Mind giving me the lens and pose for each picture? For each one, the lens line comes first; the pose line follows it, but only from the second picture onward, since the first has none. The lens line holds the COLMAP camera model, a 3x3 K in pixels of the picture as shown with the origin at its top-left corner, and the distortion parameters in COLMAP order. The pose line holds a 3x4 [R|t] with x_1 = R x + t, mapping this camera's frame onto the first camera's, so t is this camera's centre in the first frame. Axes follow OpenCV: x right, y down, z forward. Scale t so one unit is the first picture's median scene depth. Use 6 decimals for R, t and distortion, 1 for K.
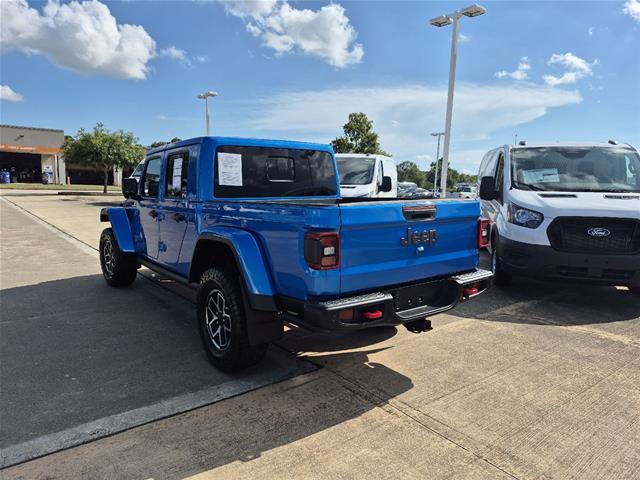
lens RADIAL K [[450.8, 0, 331.7], [0, 450.8, 247.7], [0, 0, 1]] dist [0.035177, -0.036915]
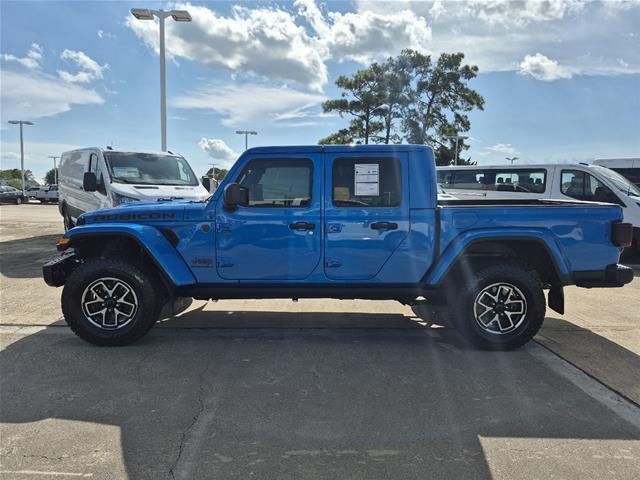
lens RADIAL K [[450.8, 0, 318.9], [0, 450.8, 241.4], [0, 0, 1]] dist [0.035177, -0.036915]
pose [[0.590312, -0.090034, 0.802138, -1.444659], [0.097629, 0.994428, 0.039770, -0.105645], [-0.801249, 0.054836, 0.595813, 0.666114]]
